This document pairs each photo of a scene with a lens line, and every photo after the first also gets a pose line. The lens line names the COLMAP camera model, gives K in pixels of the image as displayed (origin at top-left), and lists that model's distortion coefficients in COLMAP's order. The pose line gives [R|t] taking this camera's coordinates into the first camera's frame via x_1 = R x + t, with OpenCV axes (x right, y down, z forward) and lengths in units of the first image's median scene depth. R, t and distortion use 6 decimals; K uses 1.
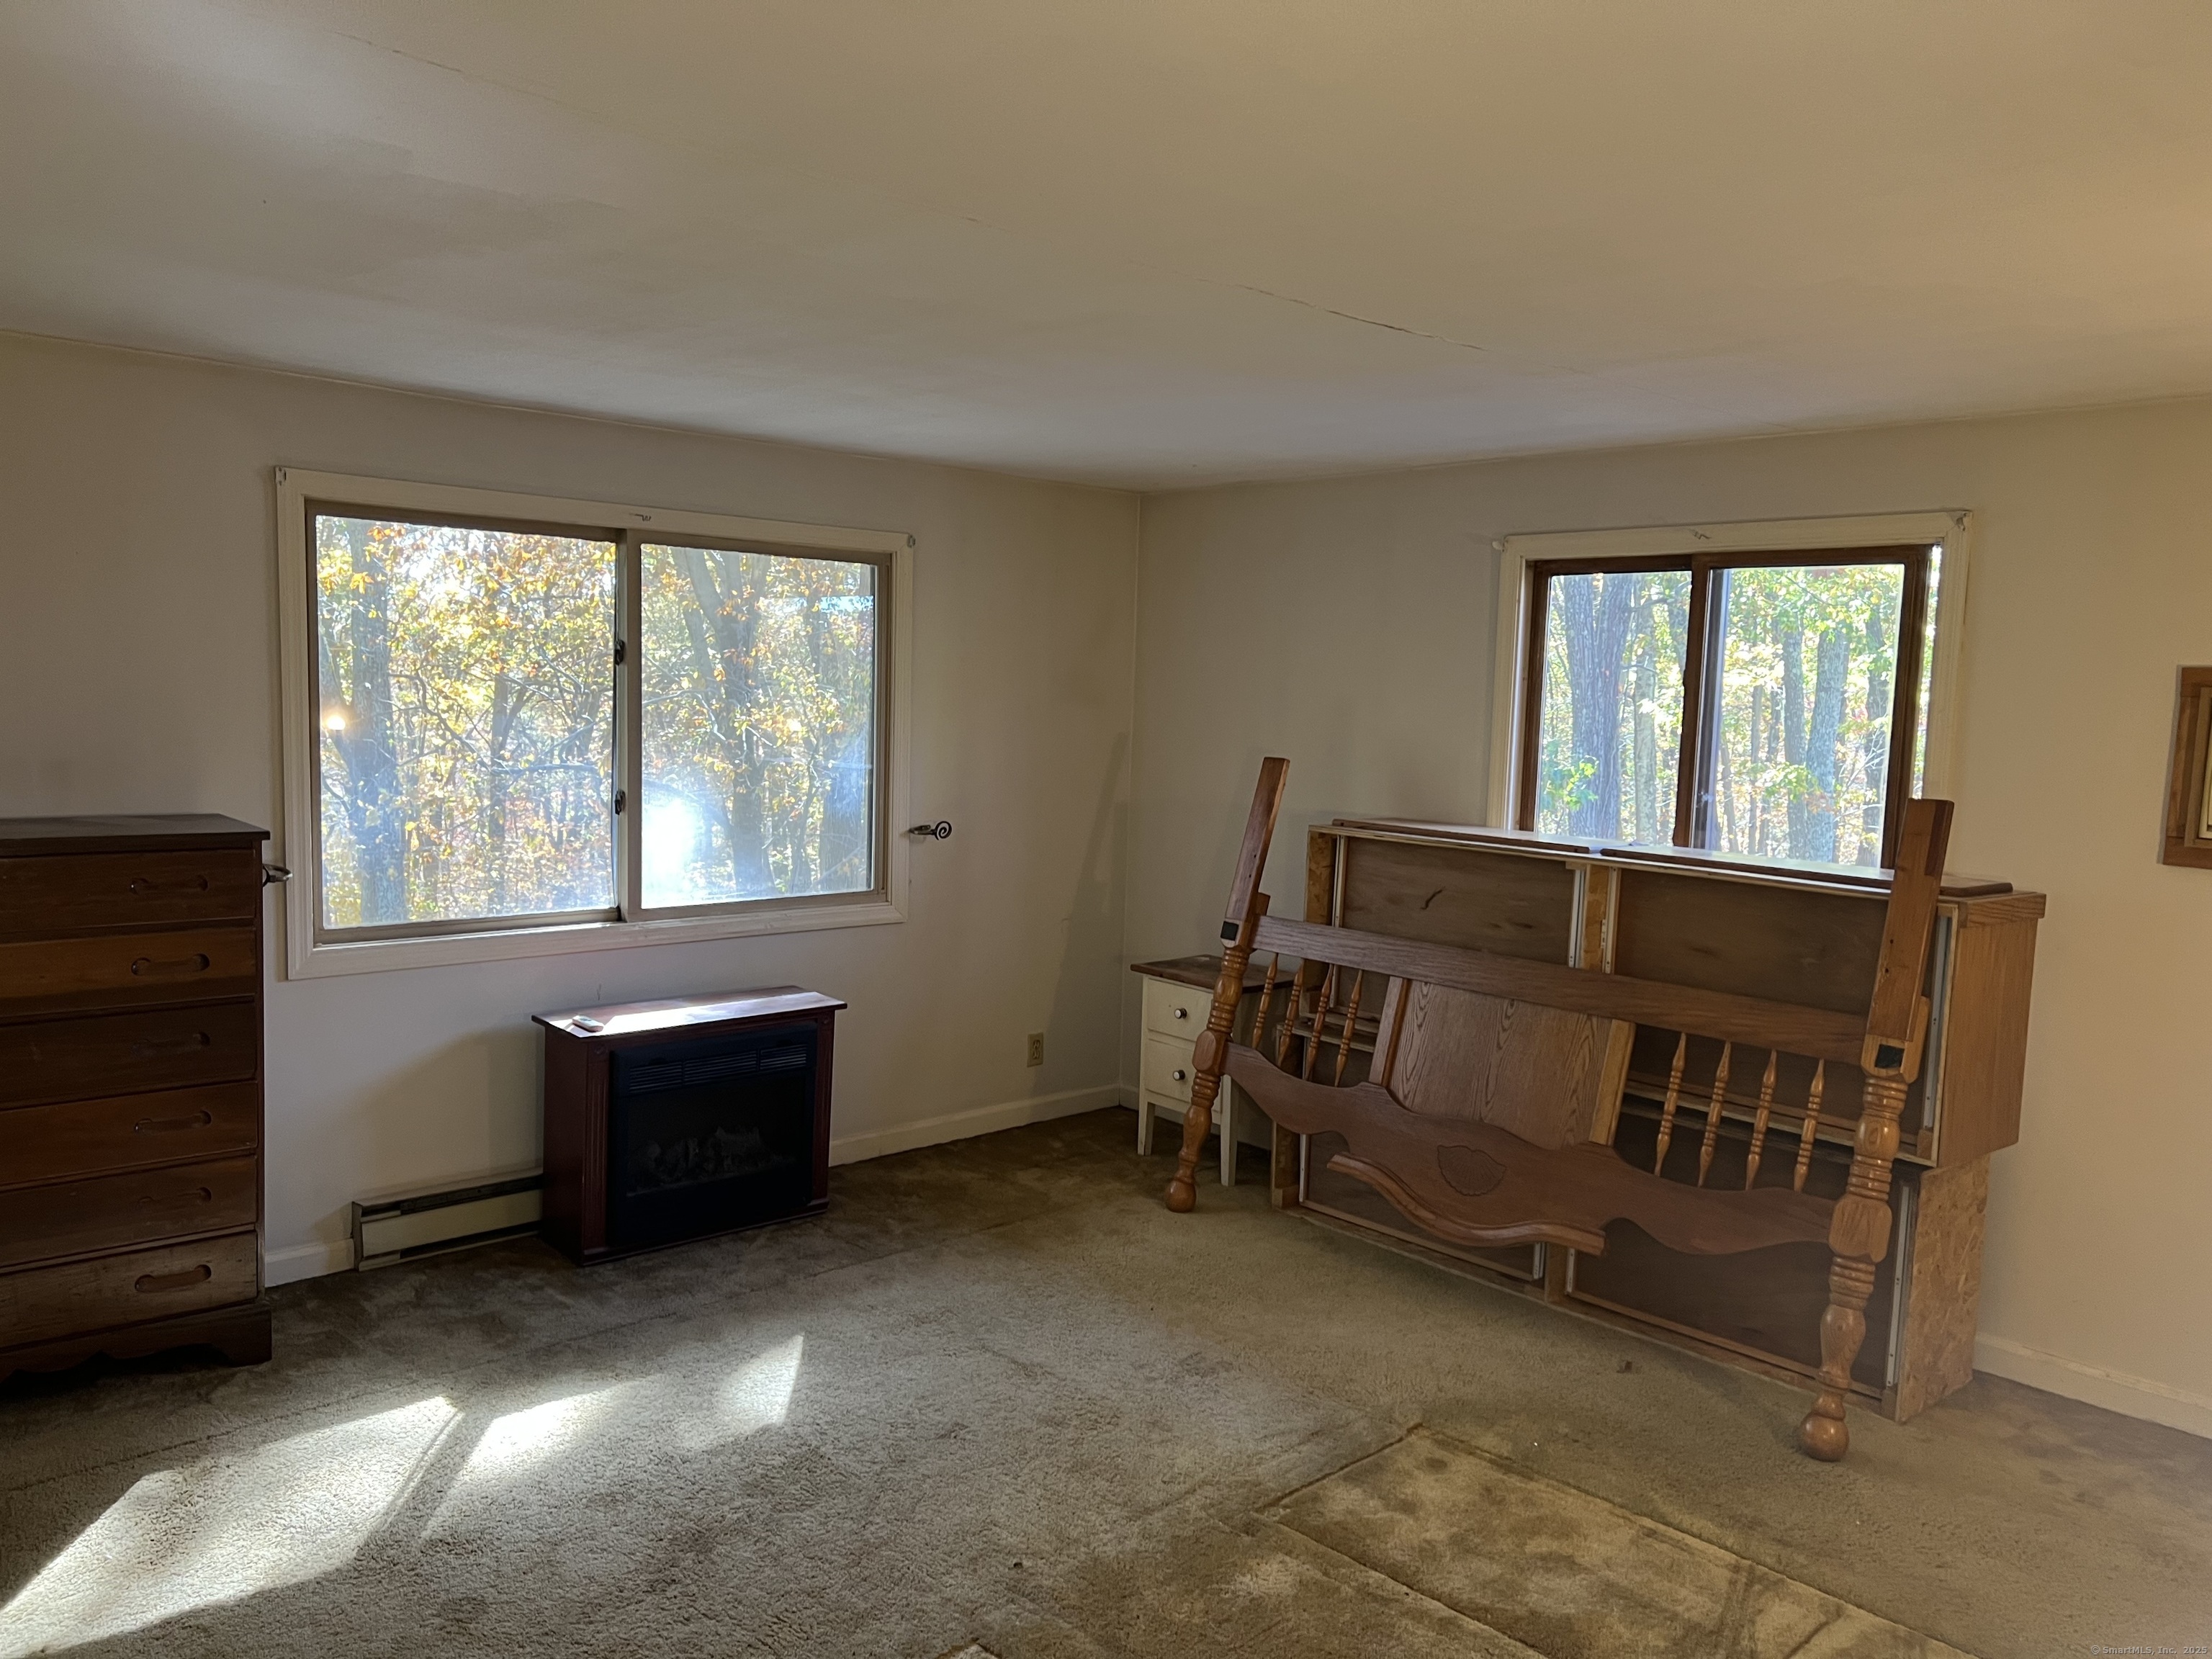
lens RADIAL K [[1660.8, 0, 1109.1], [0, 1660.8, 832.5], [0, 0, 1]] dist [0.065089, -0.073786]
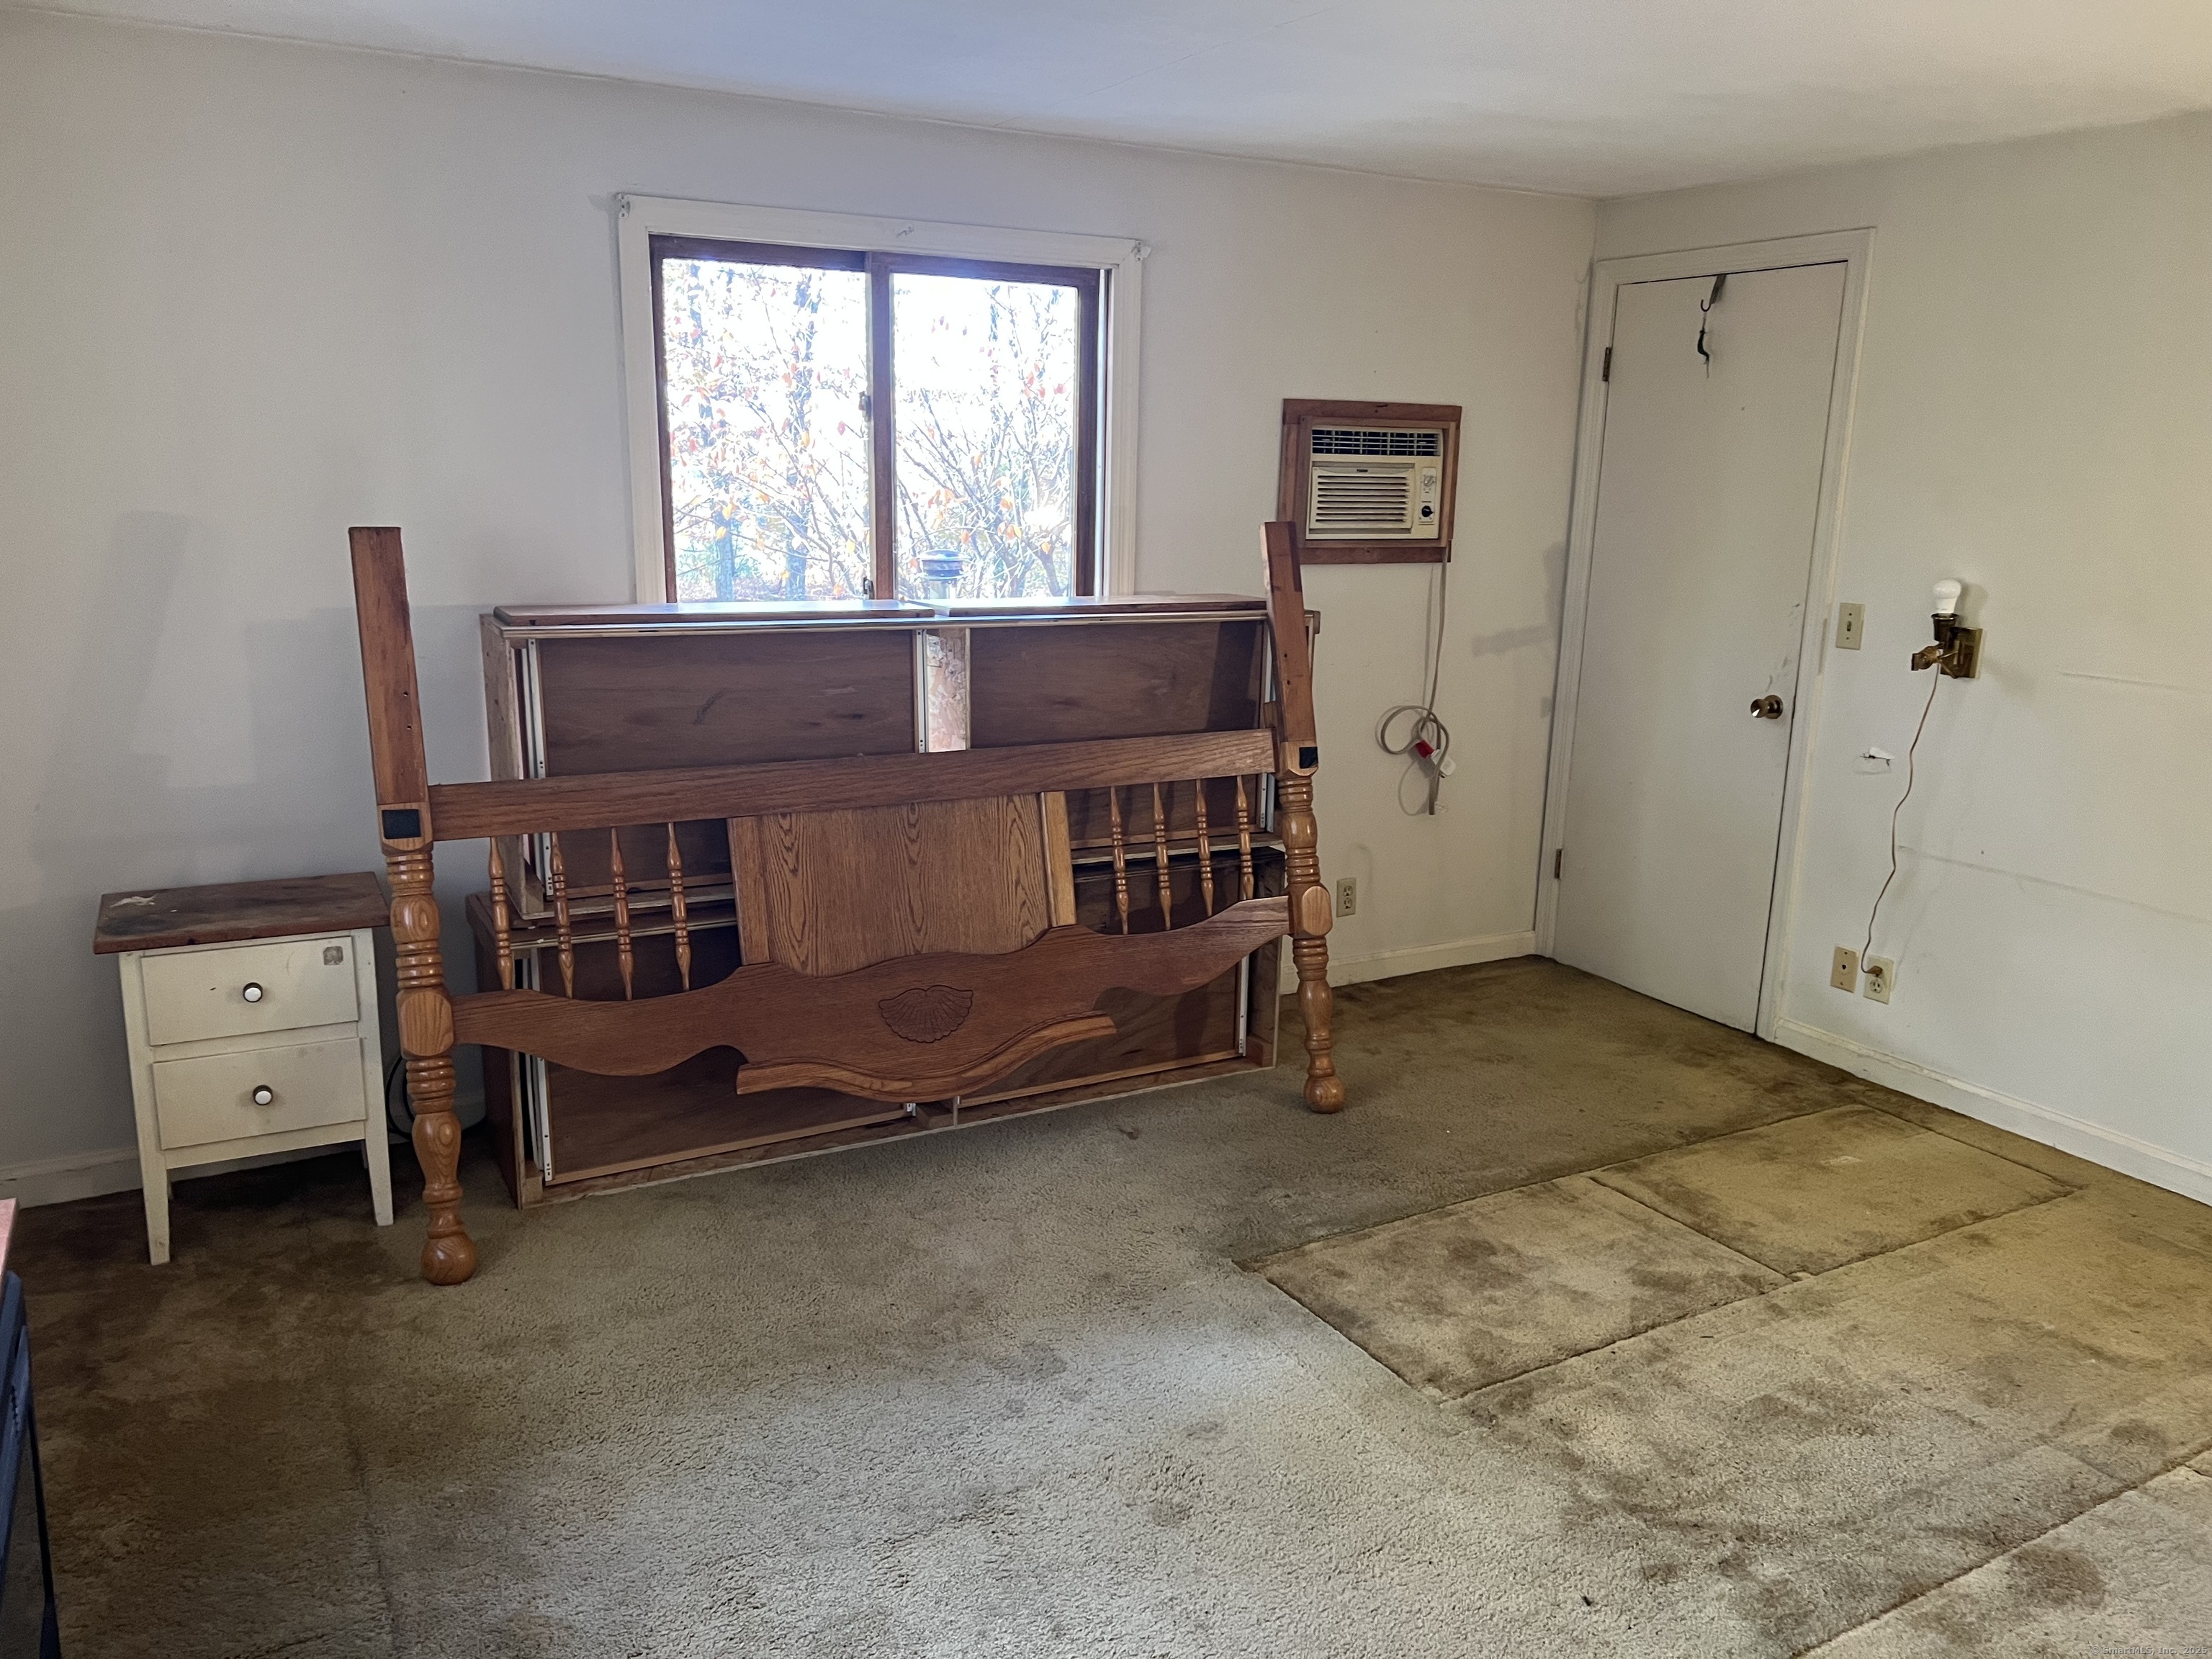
lens RADIAL K [[1660.8, 0, 1109.8], [0, 1660.8, 840.5], [0, 0, 1]] dist [0.065089, -0.073786]
pose [[0.232708, -0.249323, 0.940045, -0.530537], [0.073202, 0.968329, 0.238704, -0.074577], [-0.969788, 0.013265, 0.243589, 0.717309]]
